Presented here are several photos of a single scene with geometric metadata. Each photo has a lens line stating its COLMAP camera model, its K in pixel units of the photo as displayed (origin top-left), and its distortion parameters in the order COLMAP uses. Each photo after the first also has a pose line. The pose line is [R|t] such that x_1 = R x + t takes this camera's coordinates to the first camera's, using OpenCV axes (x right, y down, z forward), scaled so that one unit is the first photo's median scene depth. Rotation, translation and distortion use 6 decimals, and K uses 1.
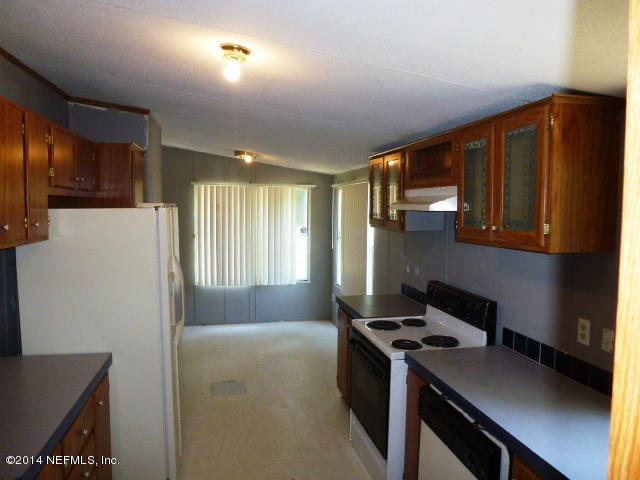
lens RADIAL K [[475.6, 0, 318.4], [0, 475.6, 240.0], [0, 0, 1]] dist [-0.035242, 0.016790]
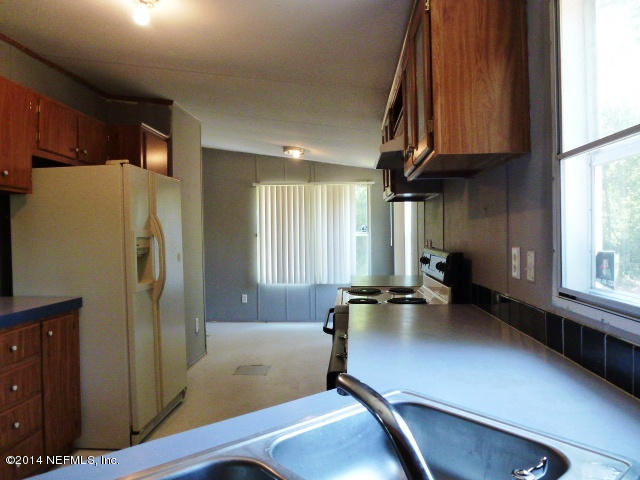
lens RADIAL K [[475.6, 0, 318.7], [0, 475.6, 239.9], [0, 0, 1]] dist [-0.035242, 0.016790]
pose [[0.959824, -0.018581, -0.279986, 0.181383], [-0.000241, 0.997750, -0.067039, 0.081540], [0.280602, 0.064413, 0.957660, 0.049079]]
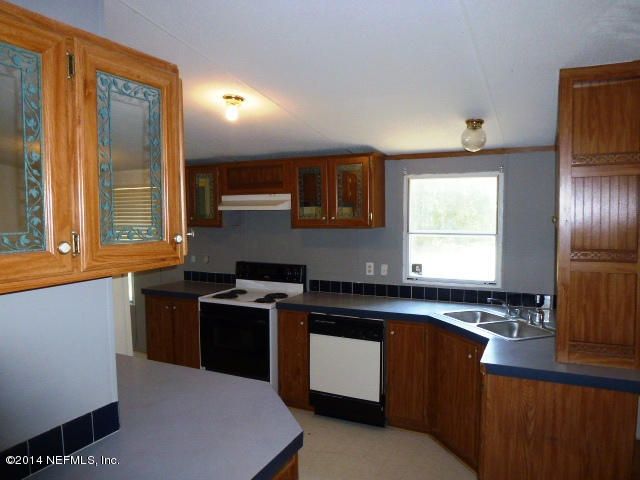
lens RADIAL K [[475.6, 0, 320.5], [0, 475.6, 237.3], [0, 0, 1]] dist [-0.035242, 0.016790]
pose [[0.620432, -0.055752, 0.782276, -0.432648], [0.069971, 0.997427, 0.015590, 0.006886], [-0.781133, 0.045064, 0.622737, -0.032759]]
